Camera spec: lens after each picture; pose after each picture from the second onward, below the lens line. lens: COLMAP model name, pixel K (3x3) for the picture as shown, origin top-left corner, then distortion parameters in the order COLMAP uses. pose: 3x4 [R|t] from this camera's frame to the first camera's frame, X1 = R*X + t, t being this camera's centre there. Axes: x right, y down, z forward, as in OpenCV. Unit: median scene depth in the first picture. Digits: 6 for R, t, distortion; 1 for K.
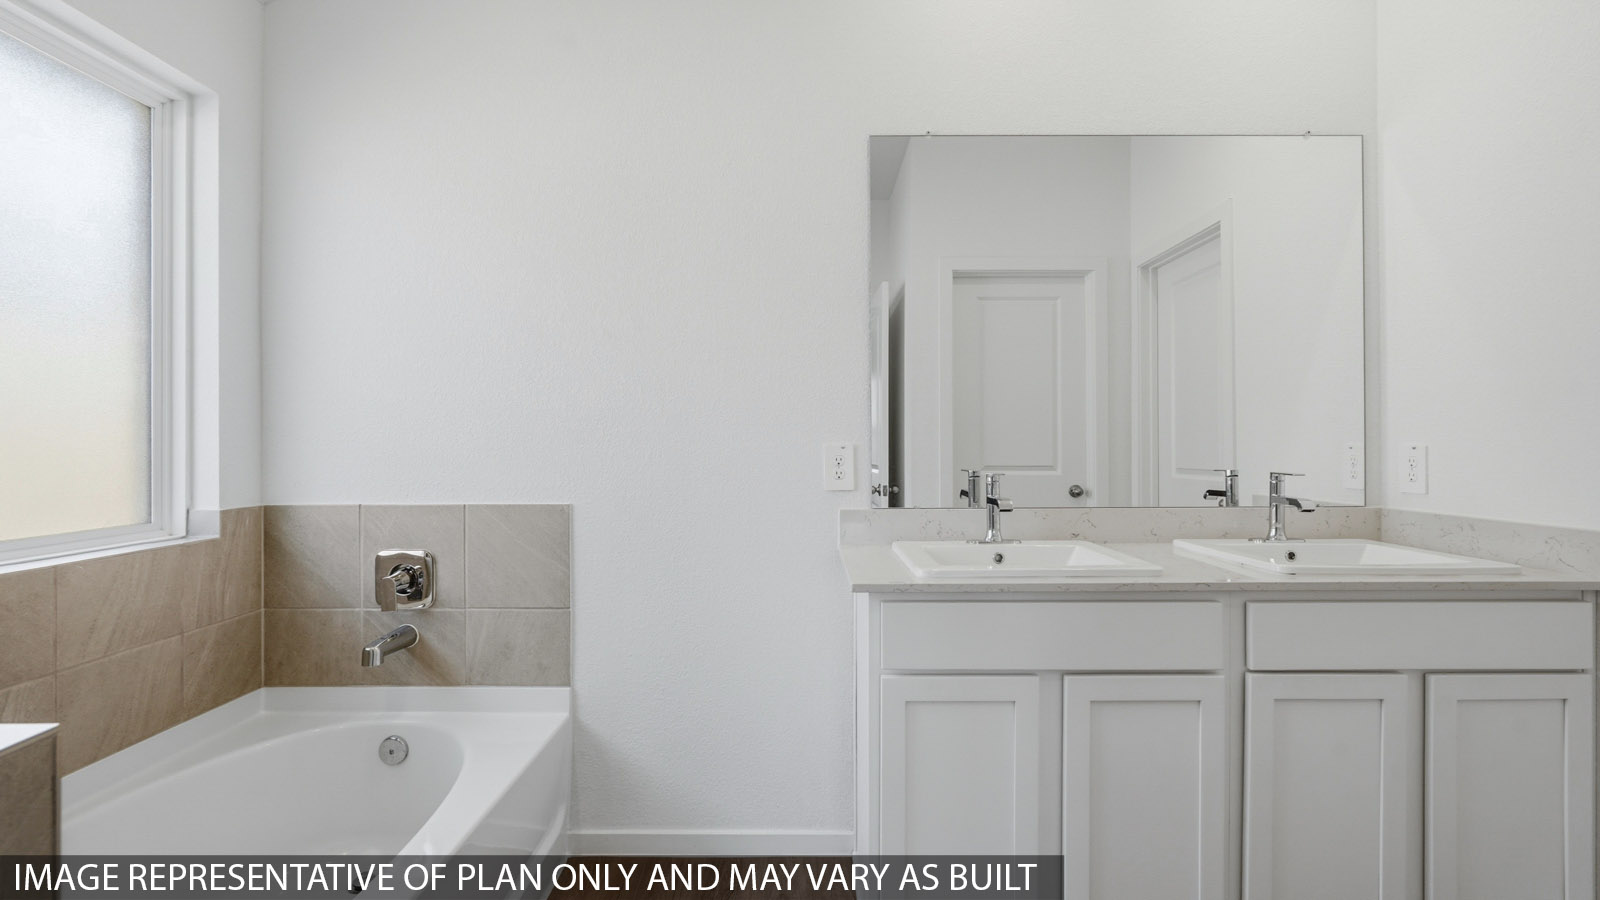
lens RADIAL K [[714.0, 0, 795.7], [0, 714.0, 428.2], [0, 0, 1]] dist [-0.002259, 0.000163]
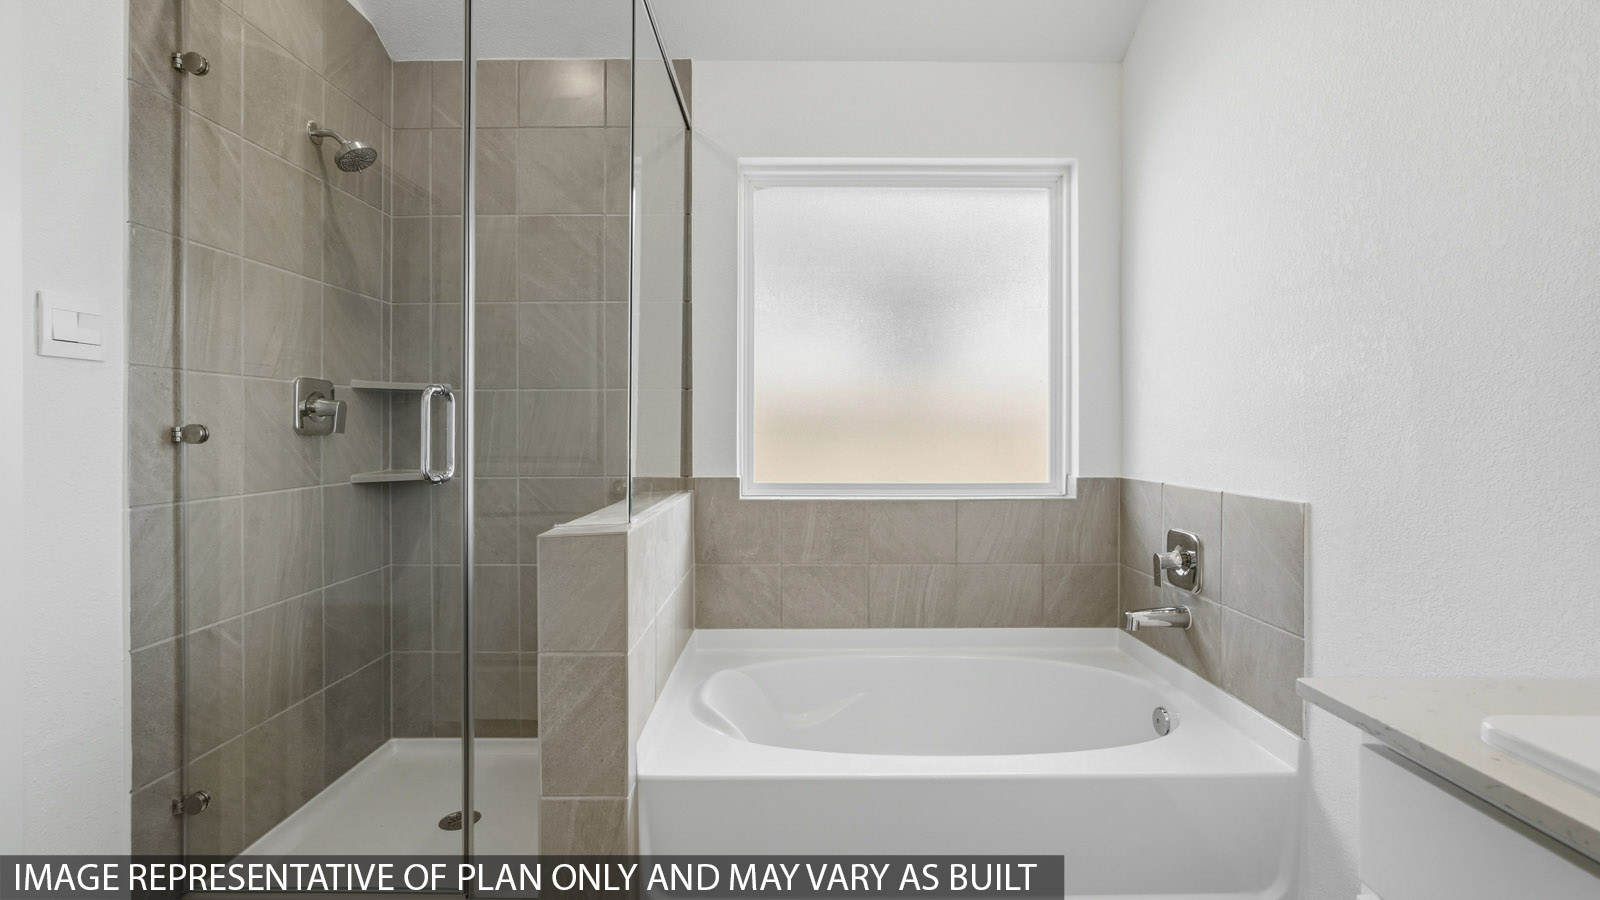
lens RADIAL K [[714.0, 0, 795.7], [0, 714.0, 428.2], [0, 0, 1]] dist [-0.002259, 0.000163]
pose [[0.021523, 0.000826, -0.999768, 0.450618], [0.017847, 0.999840, 0.001210, 0.013870], [0.999609, -0.017869, 0.021505, 0.436041]]
